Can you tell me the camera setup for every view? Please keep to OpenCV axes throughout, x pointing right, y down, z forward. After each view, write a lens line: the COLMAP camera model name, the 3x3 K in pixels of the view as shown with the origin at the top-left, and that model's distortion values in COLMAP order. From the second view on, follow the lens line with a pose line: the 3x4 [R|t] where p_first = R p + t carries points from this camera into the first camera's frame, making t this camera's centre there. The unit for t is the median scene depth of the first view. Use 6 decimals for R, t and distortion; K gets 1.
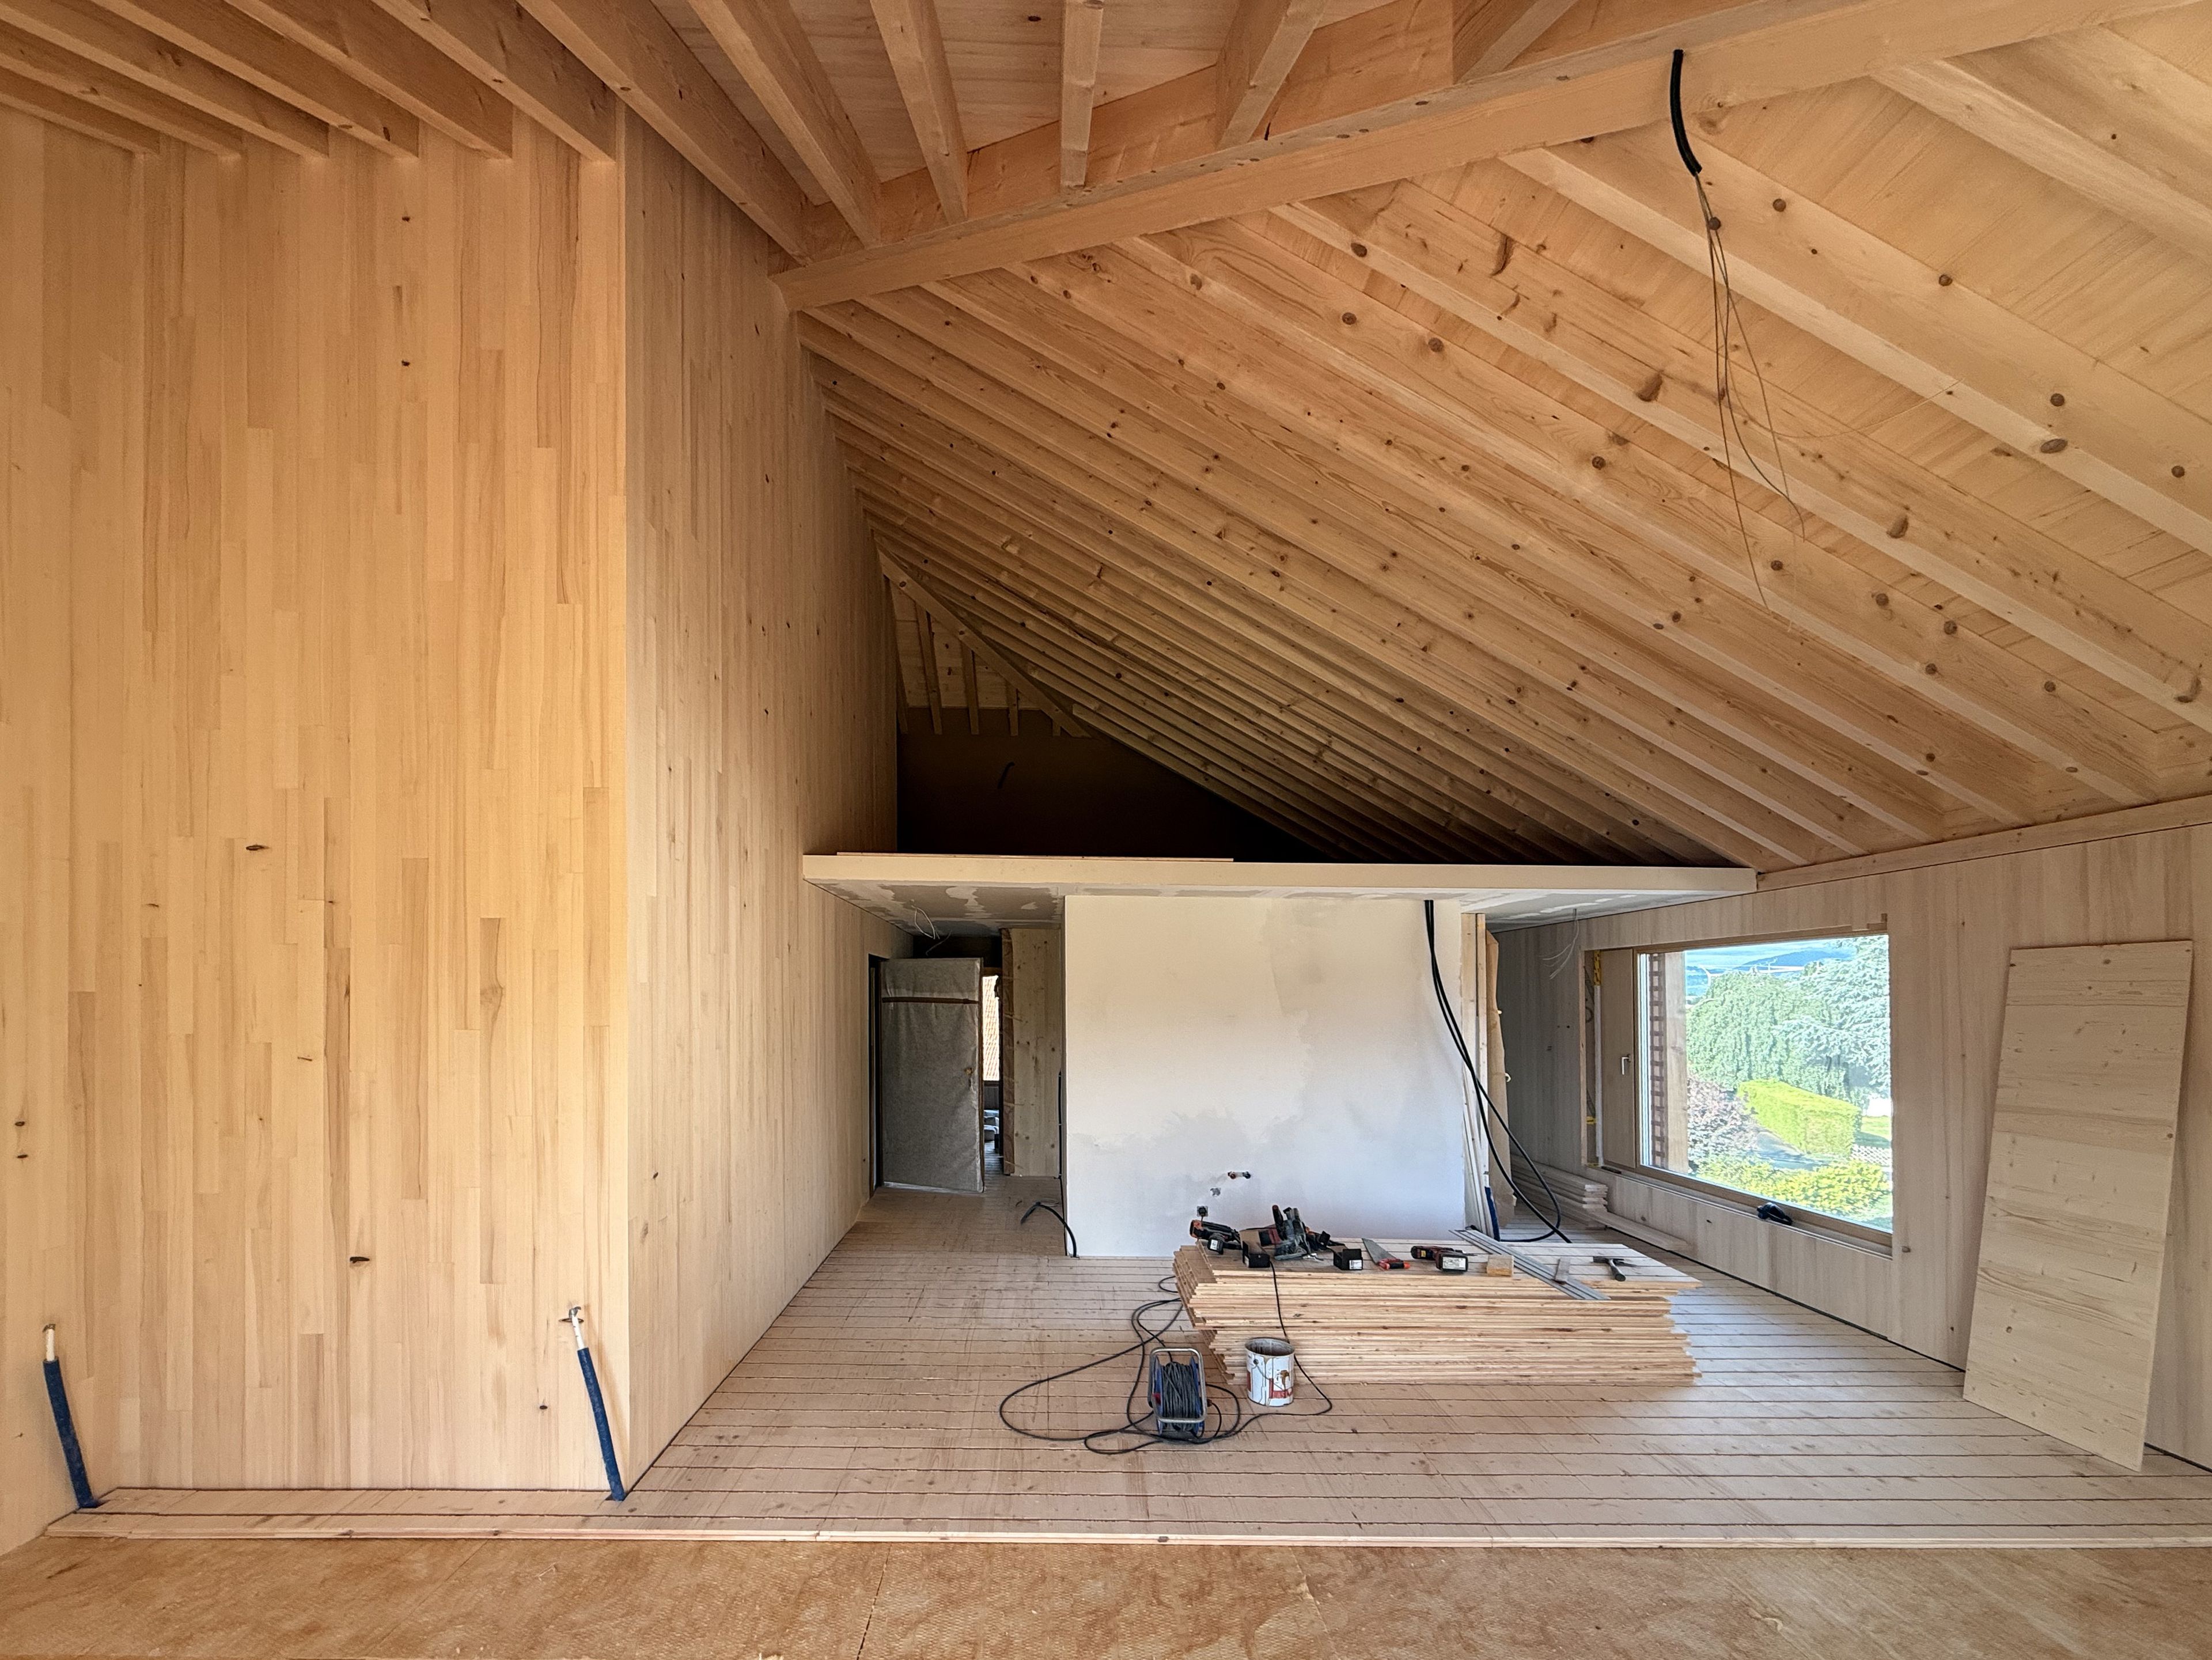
lens RADIAL K [[915.6, 0, 1104.0], [0, 915.6, 915.0], [0, 0, 1]] dist [0.000421, -0.000208]
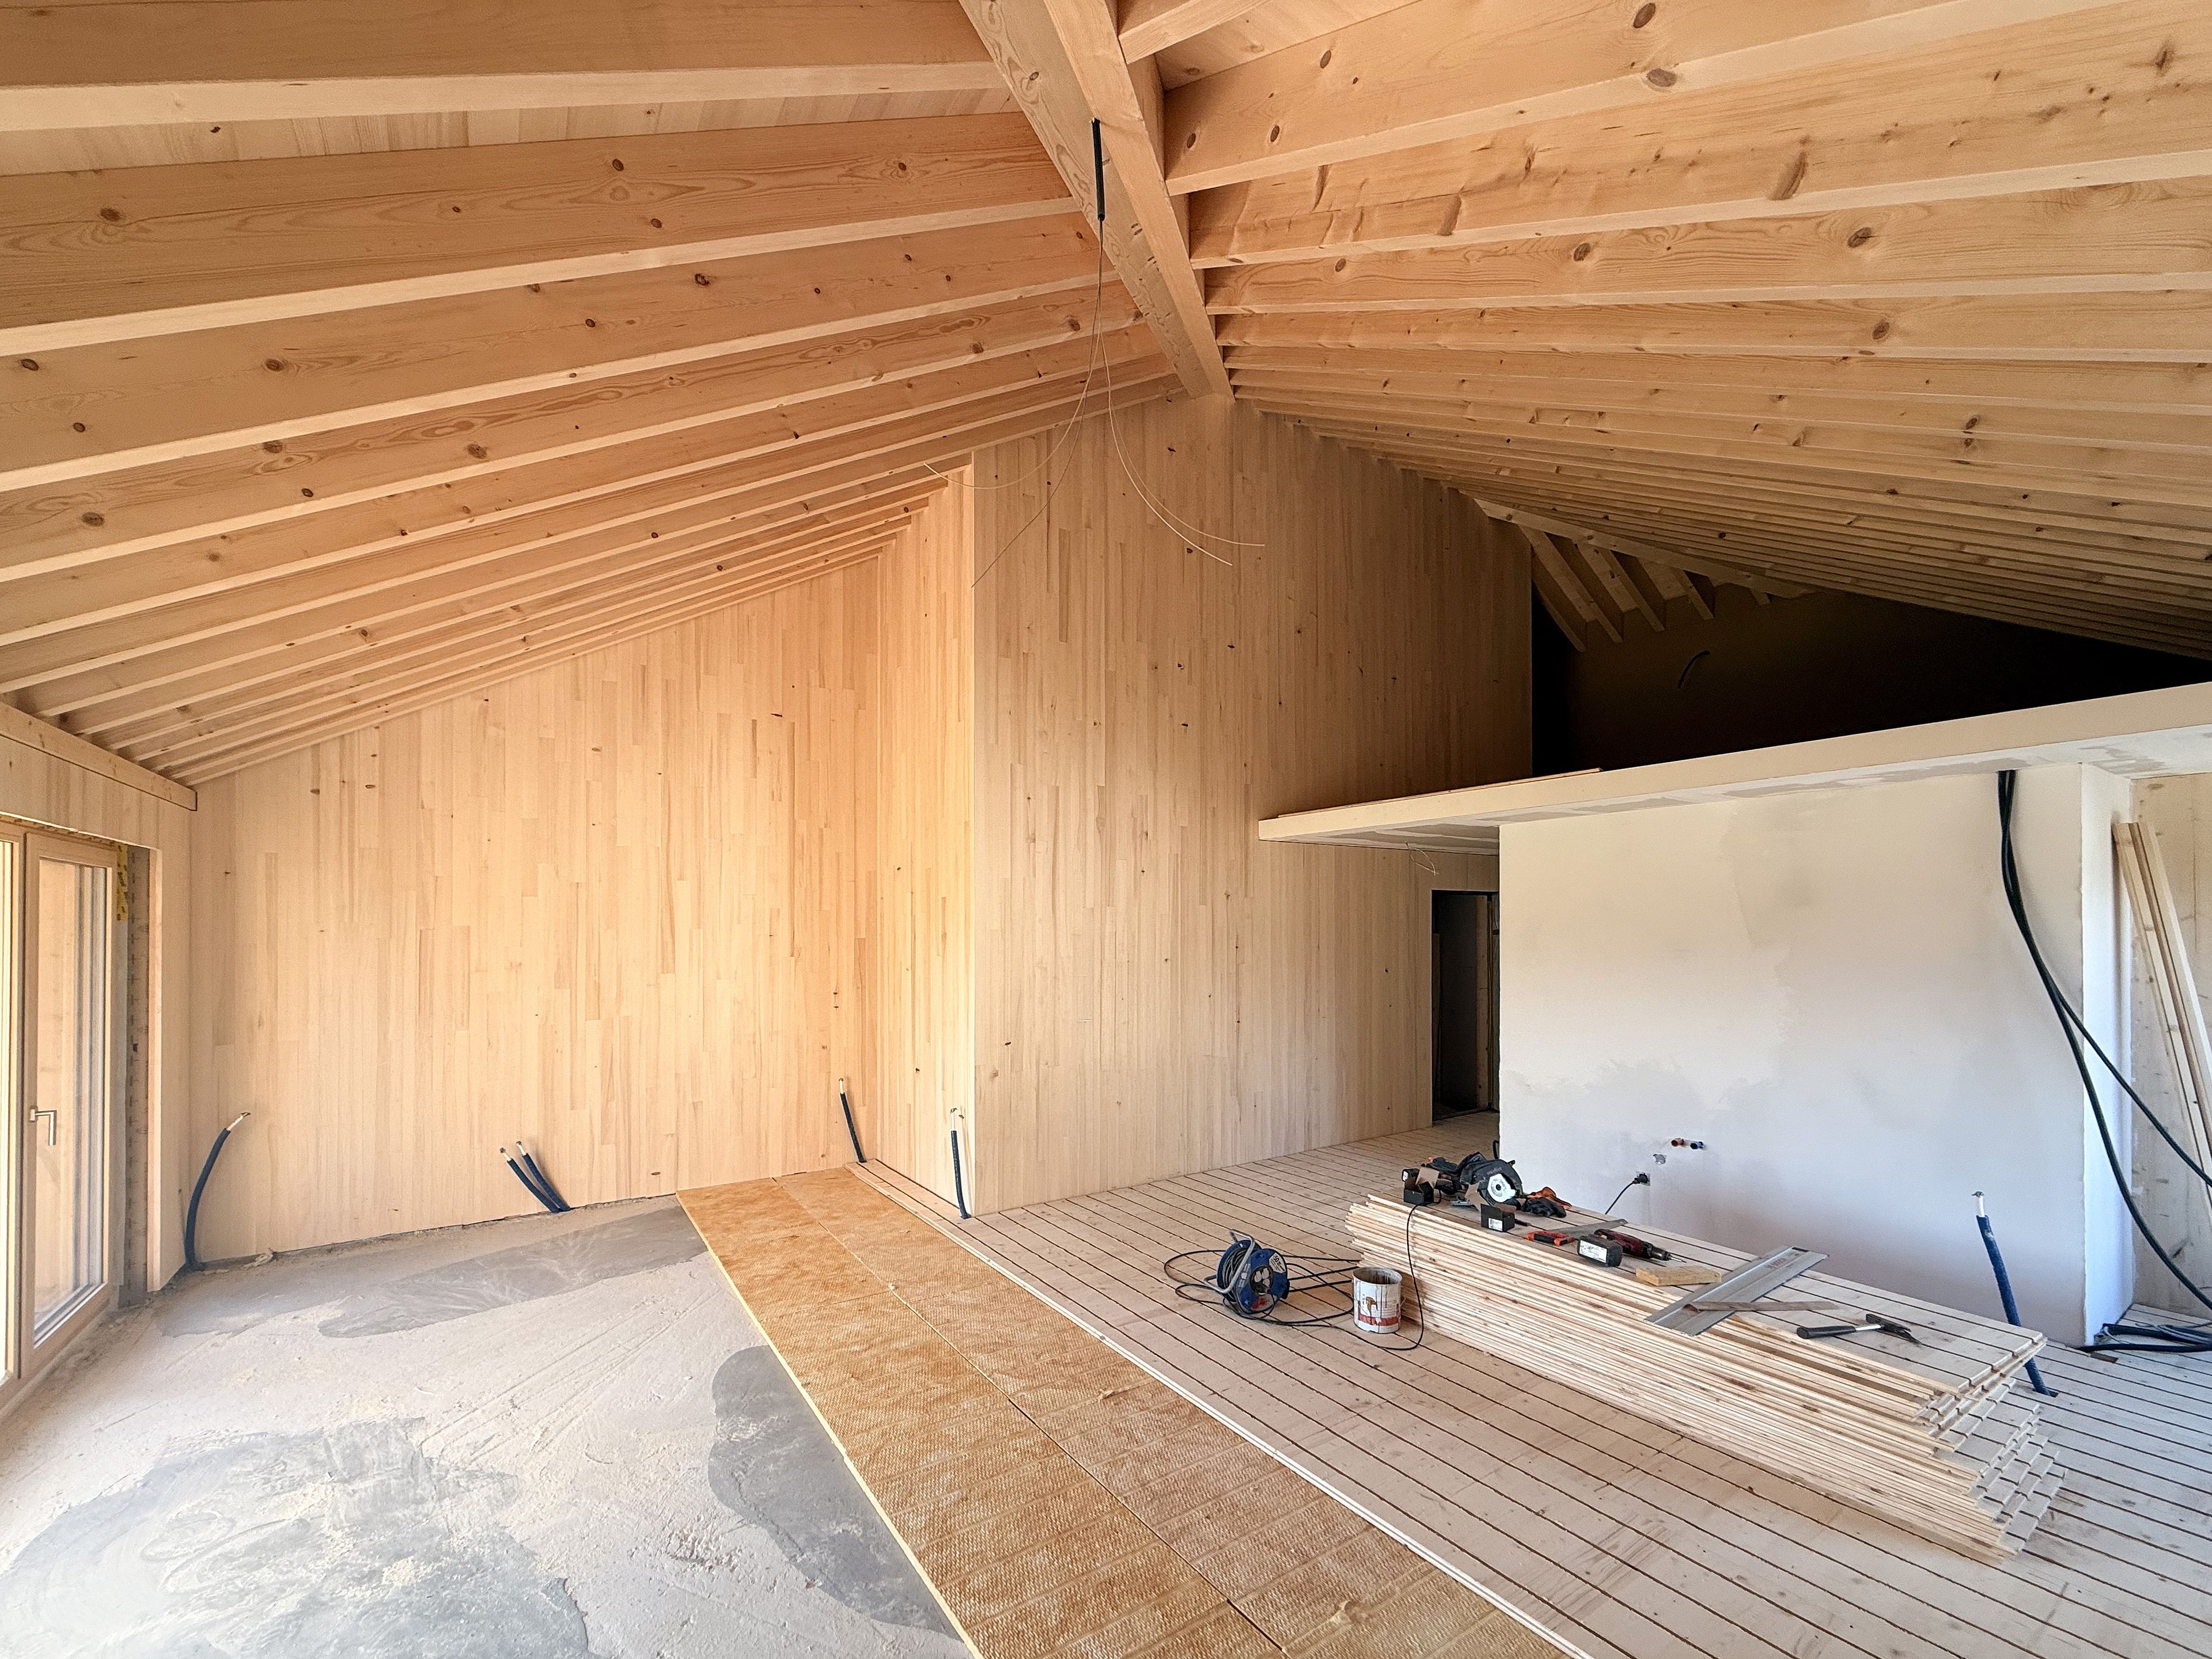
lens RADIAL K [[888.4, 0, 1106.0], [0, 888.4, 829.5], [0, 0, 1]] dist [0.001385, 0.000138]
pose [[0.557711, -0.107185, -0.823085, 0.921451], [0.090985, 0.993546, -0.067733, 0.016528], [0.825033, -0.037113, 0.563864, 0.216044]]
